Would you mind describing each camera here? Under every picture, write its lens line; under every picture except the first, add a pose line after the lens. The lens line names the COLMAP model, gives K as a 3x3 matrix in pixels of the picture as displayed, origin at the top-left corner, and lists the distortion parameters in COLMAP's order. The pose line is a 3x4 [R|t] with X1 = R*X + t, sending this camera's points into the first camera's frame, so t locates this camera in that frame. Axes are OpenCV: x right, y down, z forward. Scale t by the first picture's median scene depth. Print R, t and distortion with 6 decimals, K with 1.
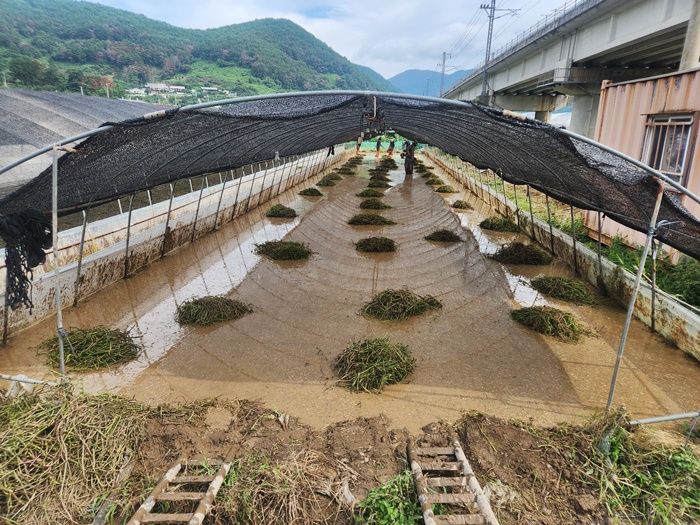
lens RADIAL K [[473.2, 0, 345.0], [0, 473.2, 261.4], [0, 0, 1]] dist [0.051548, -0.036700]
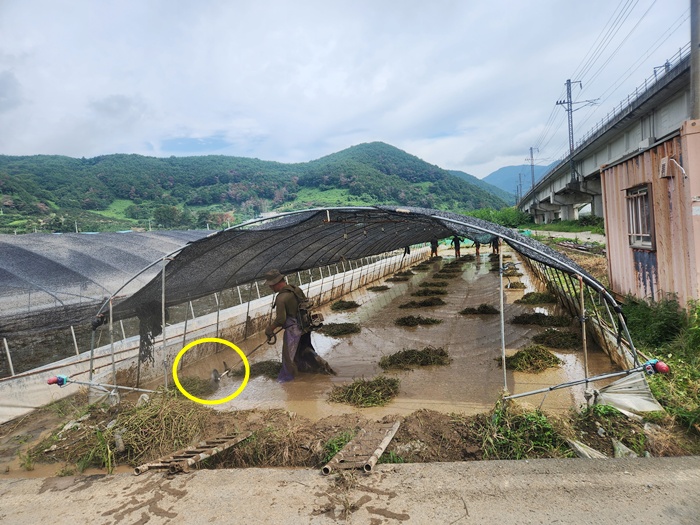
lens RADIAL K [[473.2, 0, 344.9], [0, 473.2, 268.6], [0, 0, 1]] dist [0.051548, -0.036700]
pose [[0.972615, -0.100143, -0.209741, 0.186552], [0.055494, 0.976374, -0.208842, 0.091181], [0.225700, 0.191484, 0.955193, -0.241981]]
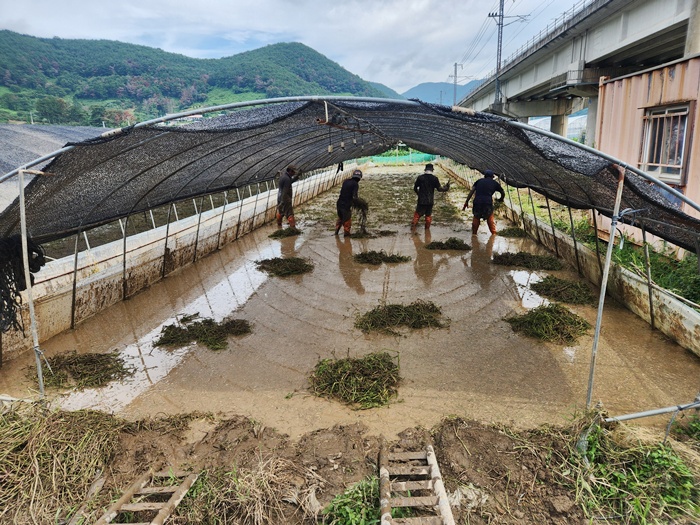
lens RADIAL K [[473.2, 0, 342.8], [0, 473.2, 268.5], [0, 0, 1]] dist [0.051548, -0.036700]
pose [[0.997525, -0.048839, -0.050587, 0.052738], [0.047780, 0.998617, -0.021943, 0.011517], [0.051589, 0.019472, 0.998479, 0.002444]]
